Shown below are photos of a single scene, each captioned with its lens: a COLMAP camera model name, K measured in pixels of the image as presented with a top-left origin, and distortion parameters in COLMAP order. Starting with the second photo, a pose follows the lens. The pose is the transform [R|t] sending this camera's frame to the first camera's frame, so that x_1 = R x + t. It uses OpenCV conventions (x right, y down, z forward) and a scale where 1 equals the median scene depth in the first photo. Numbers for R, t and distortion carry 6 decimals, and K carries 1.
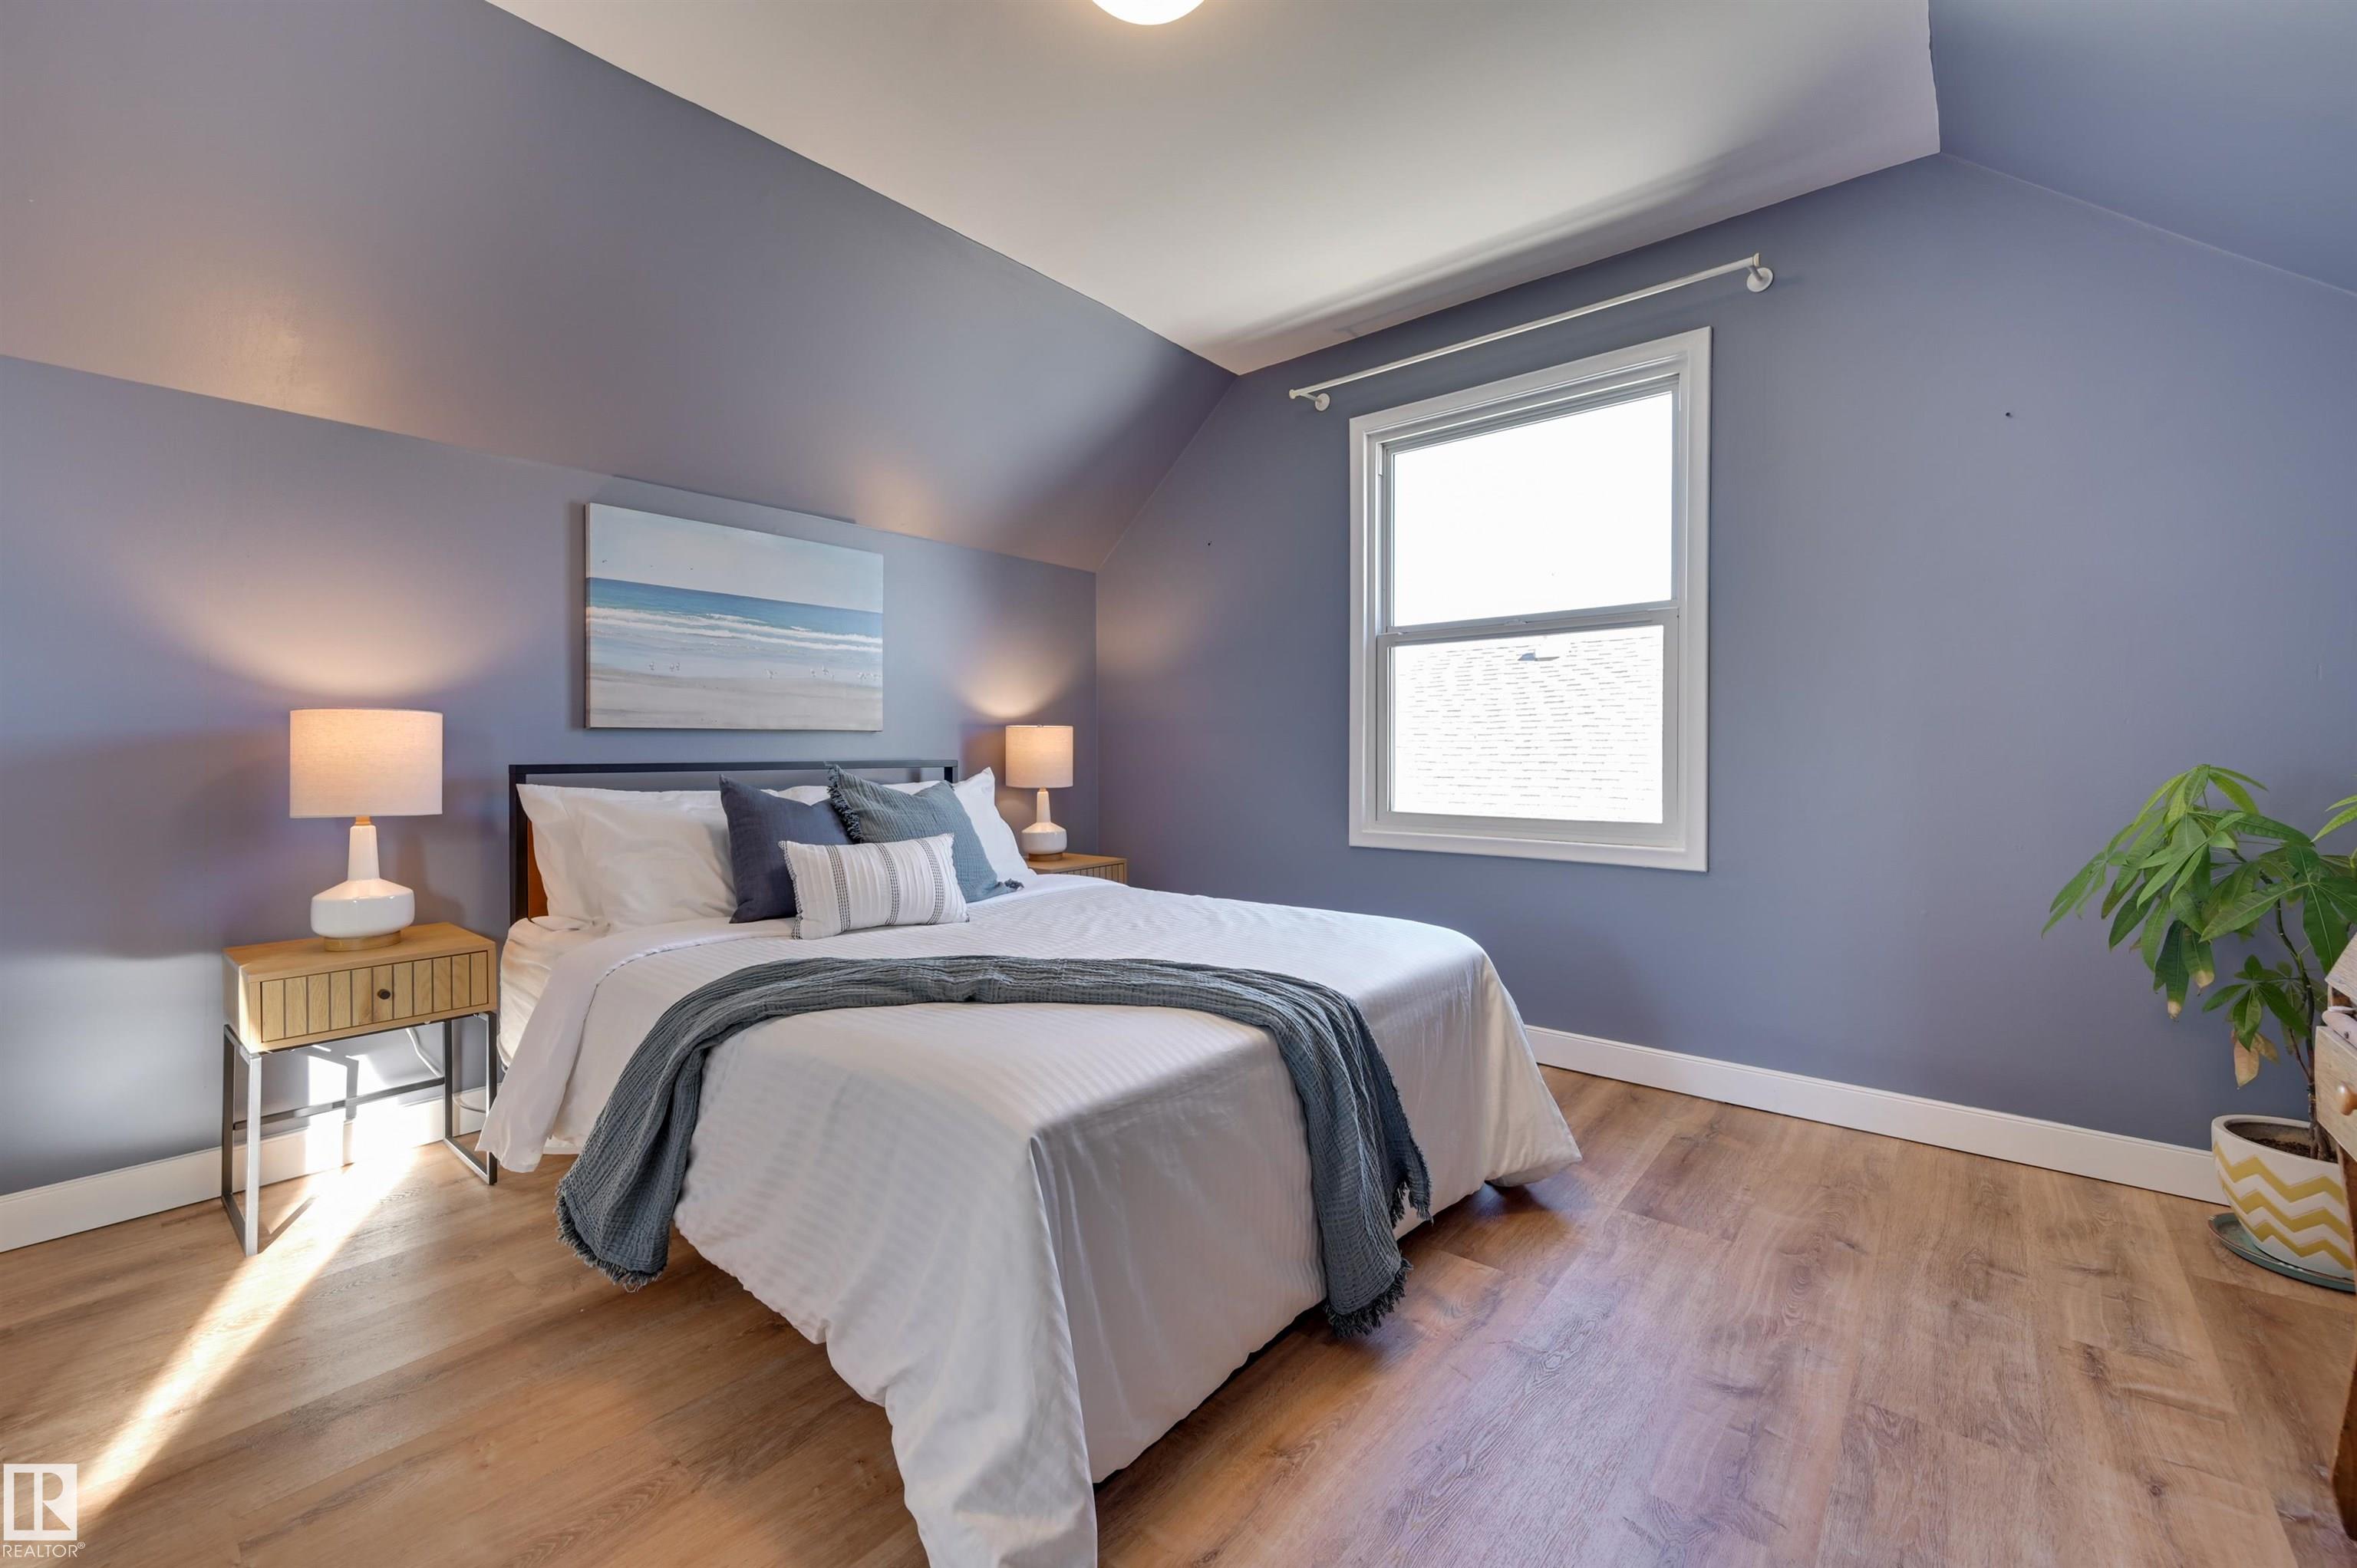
lens RADIAL K [[967.1, 0, 1154.9], [0, 967.1, 748.1], [0, 0, 1]] dist [0.004222, -0.000153]
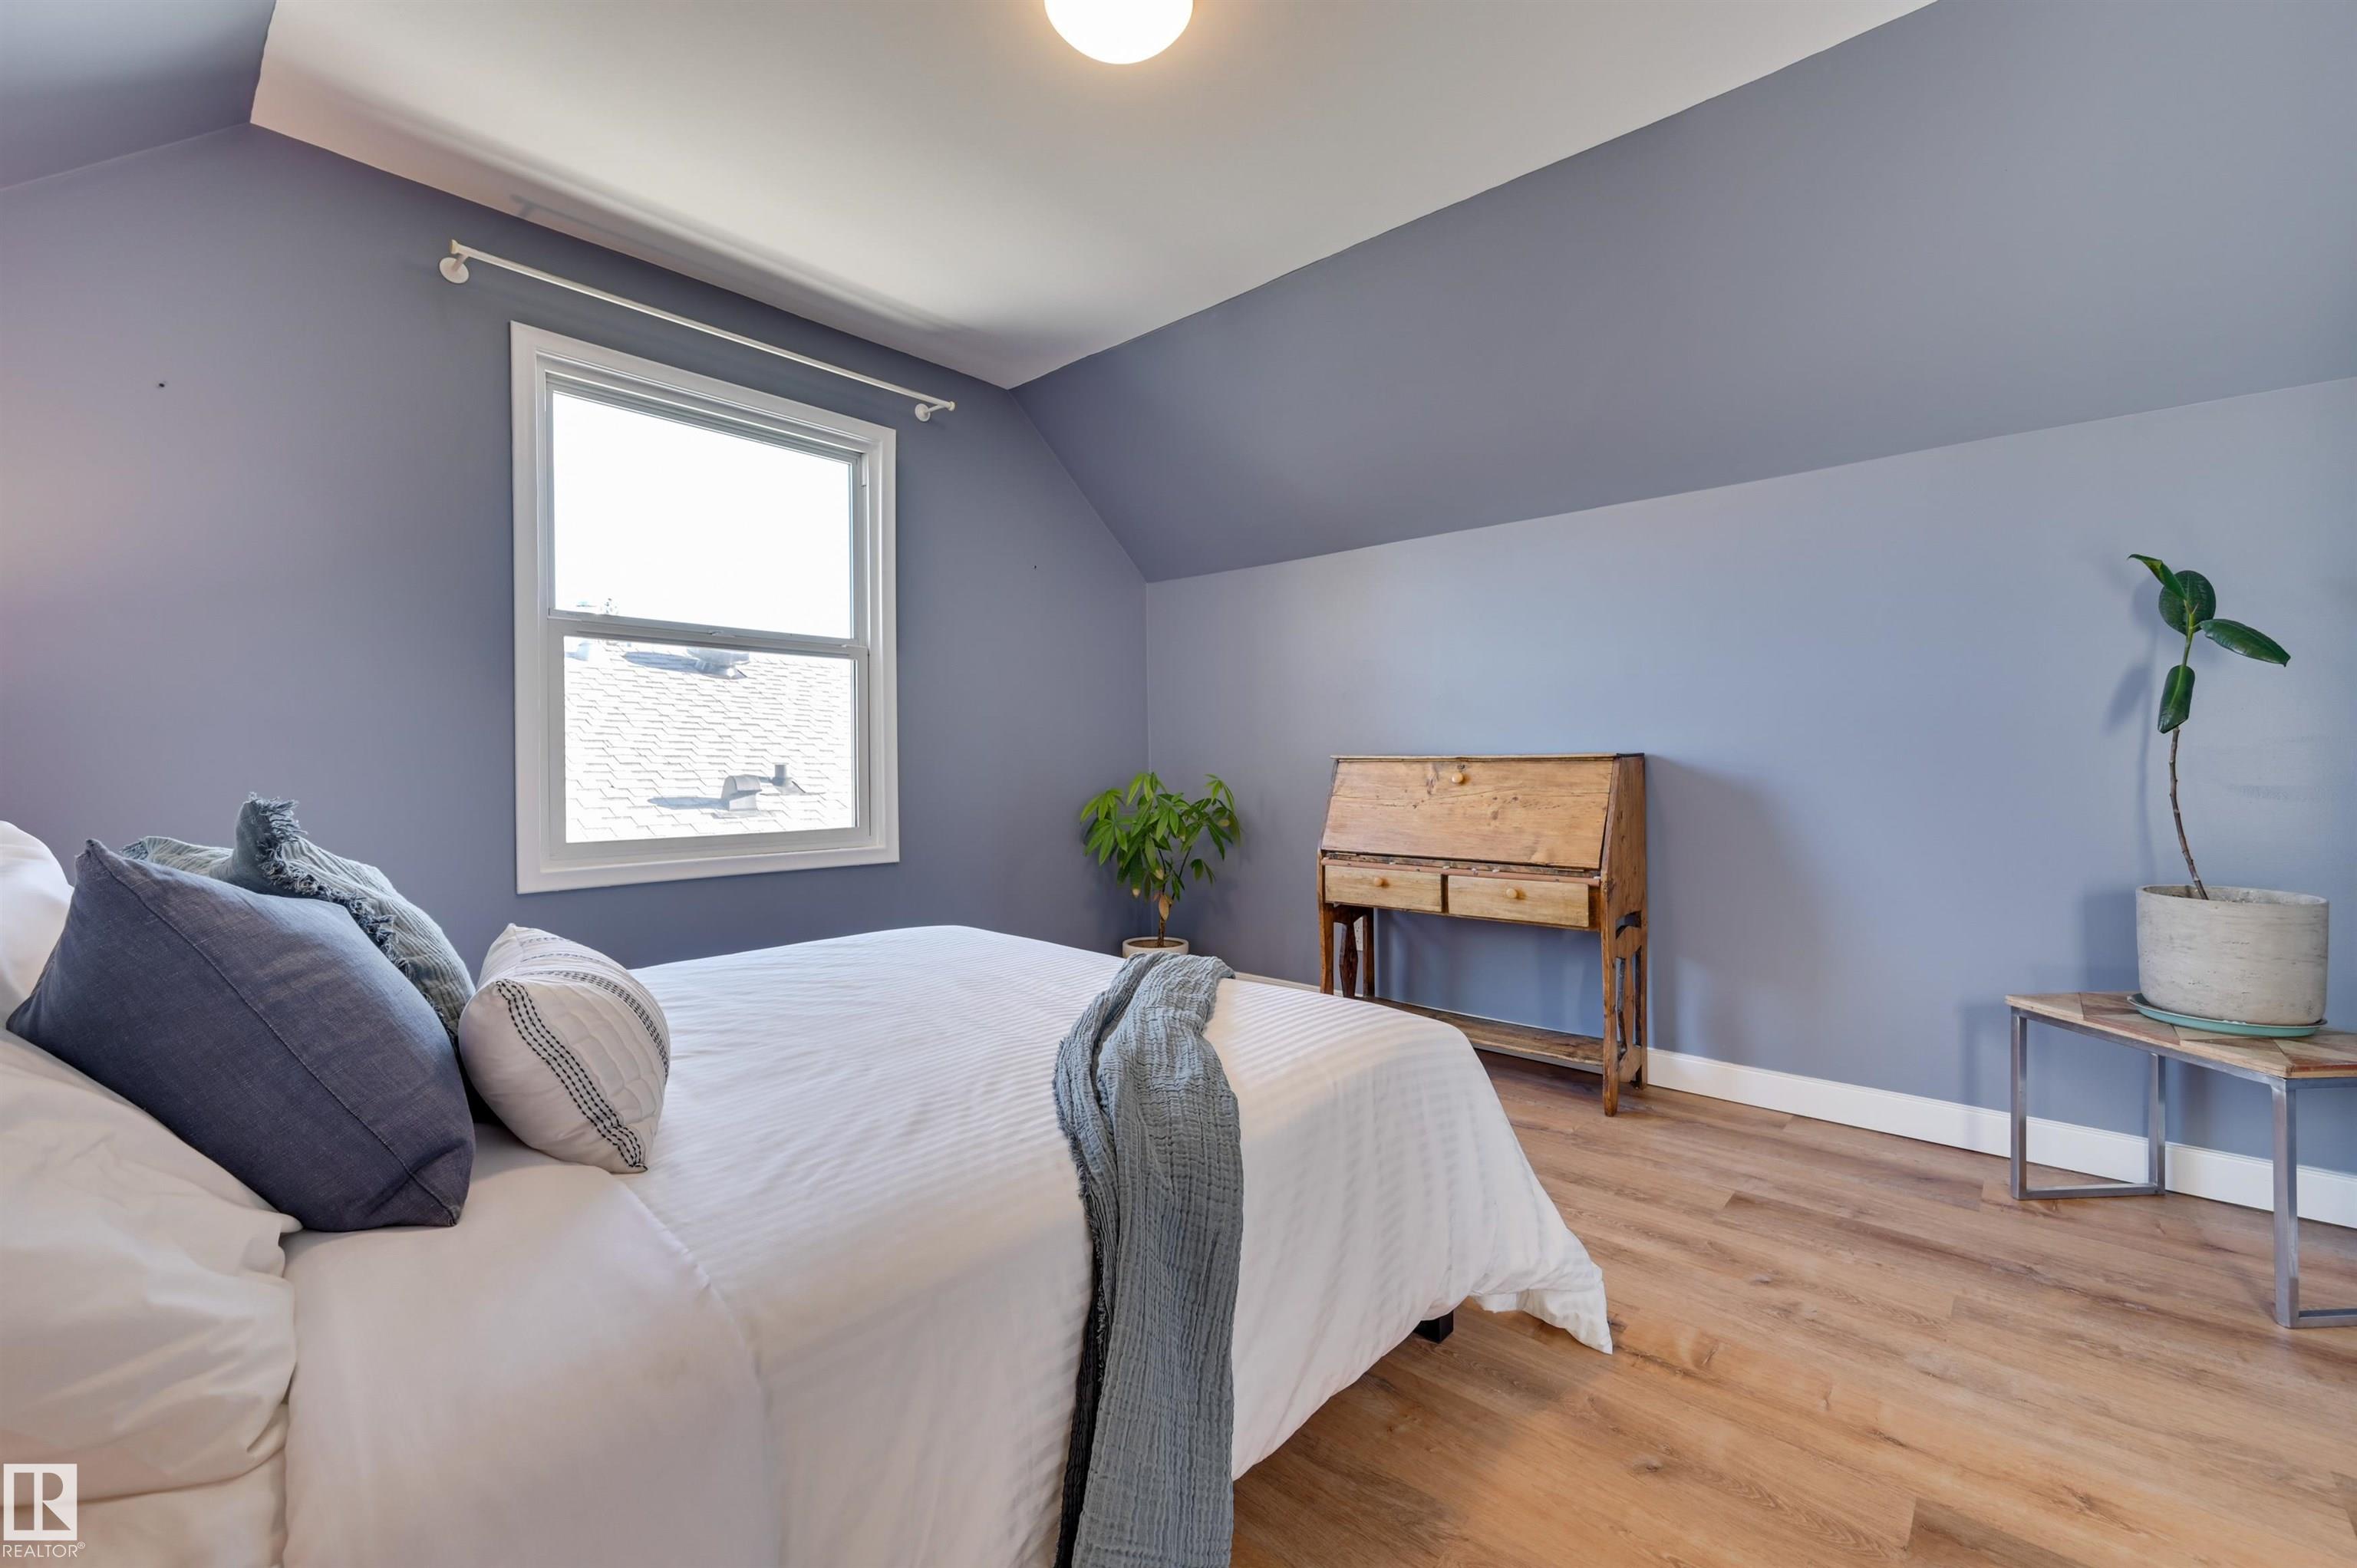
lens RADIAL K [[967.1, 0, 1170.5], [0, 967.1, 776.5], [0, 0, 1]] dist [0.004222, -0.000153]
pose [[0.028475, -0.012121, 0.999521, -0.558946], [0.001535, 0.999926, 0.012083, 0.001886], [-0.999593, 0.001191, 0.028492, 0.494786]]
